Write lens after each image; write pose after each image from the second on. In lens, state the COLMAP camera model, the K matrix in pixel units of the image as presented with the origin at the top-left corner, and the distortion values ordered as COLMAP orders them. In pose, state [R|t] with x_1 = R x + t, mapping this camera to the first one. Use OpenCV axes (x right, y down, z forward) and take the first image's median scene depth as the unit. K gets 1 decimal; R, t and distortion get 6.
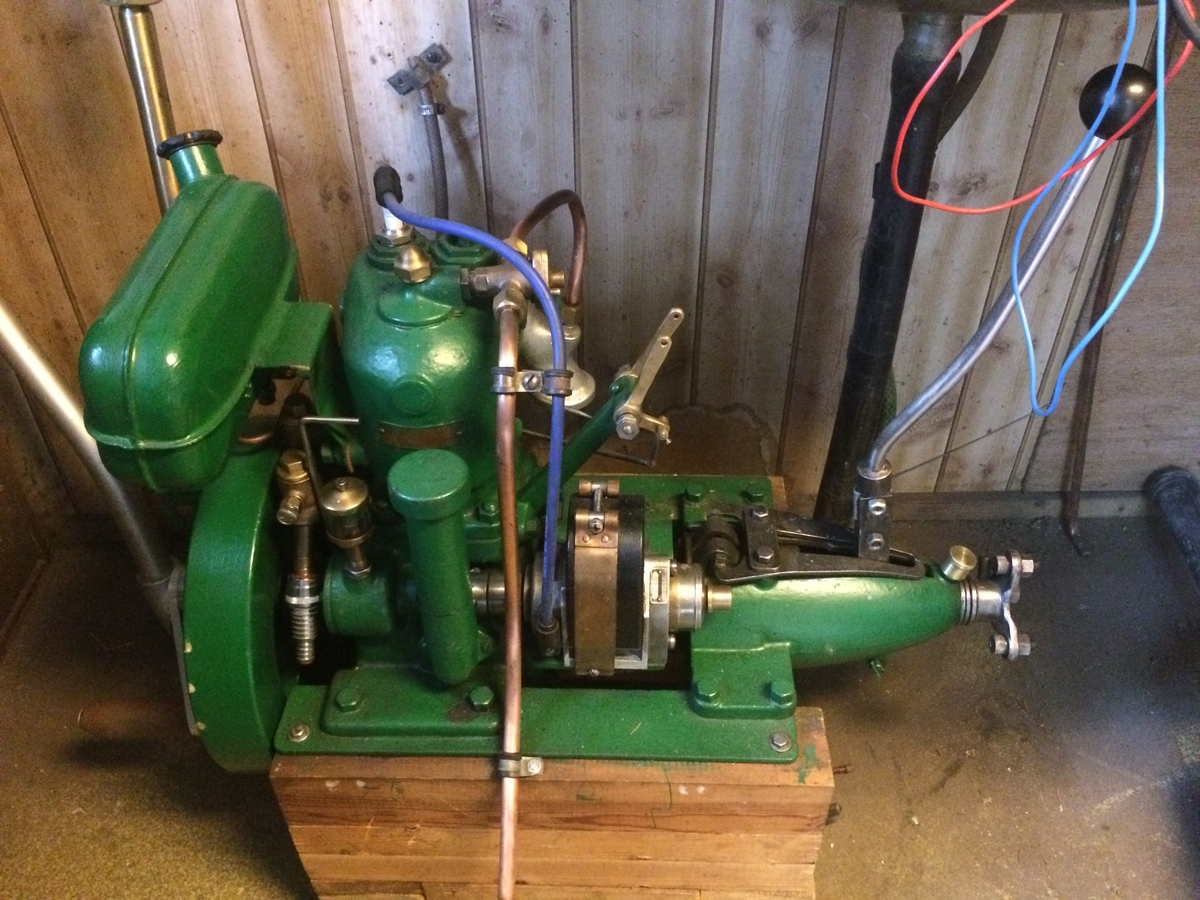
lens RADIAL K [[1033.0, 0, 600.0], [0, 1033.0, 450.0], [0, 0, 1]] dist [0.076673, -0.132961]
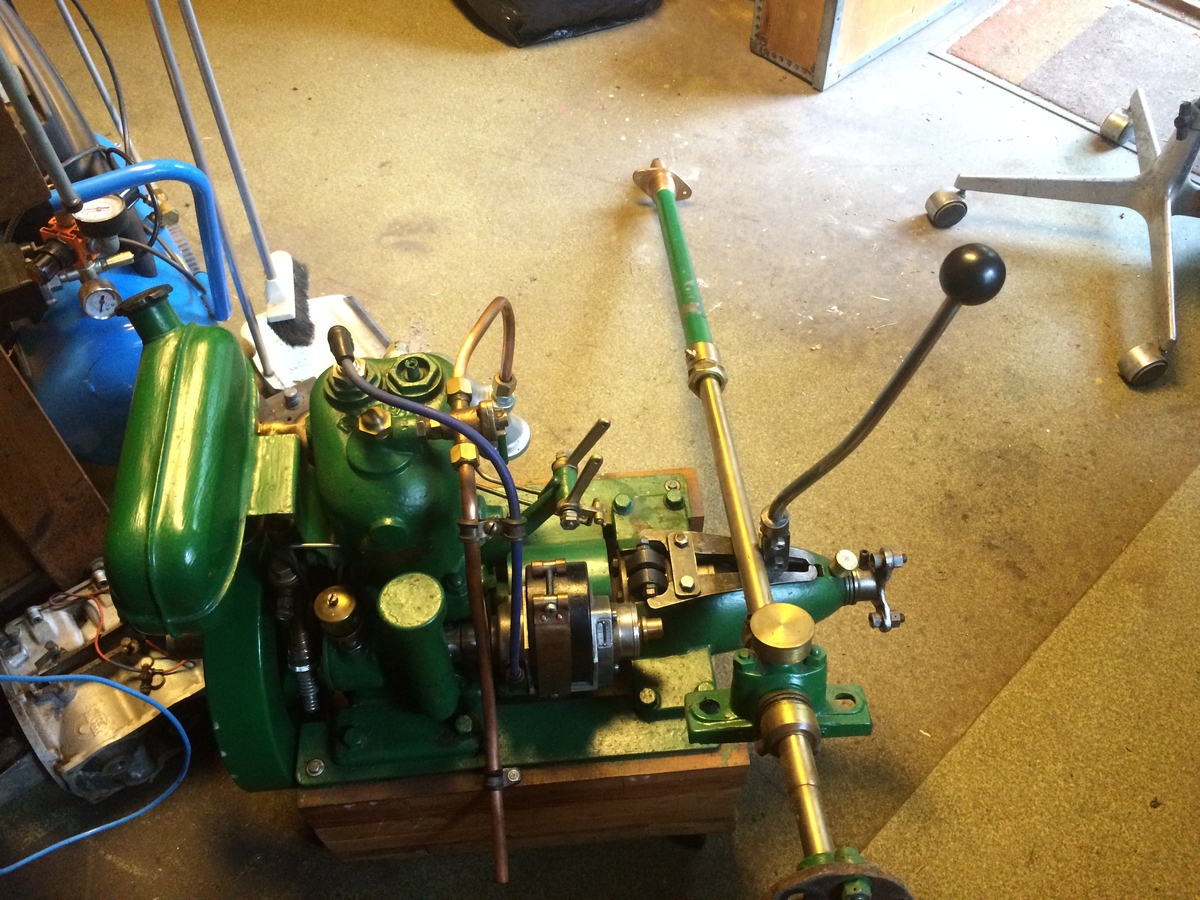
lens RADIAL K [[1033.0, 0, 600.0], [0, 1033.0, 450.0], [0, 0, 1]] dist [0.076673, -0.132961]
pose [[0.992579, -0.088134, 0.083779, -0.029876], [0.063896, 0.964212, 0.257316, -0.381323], [-0.103459, -0.250053, 0.962689, -0.112757]]
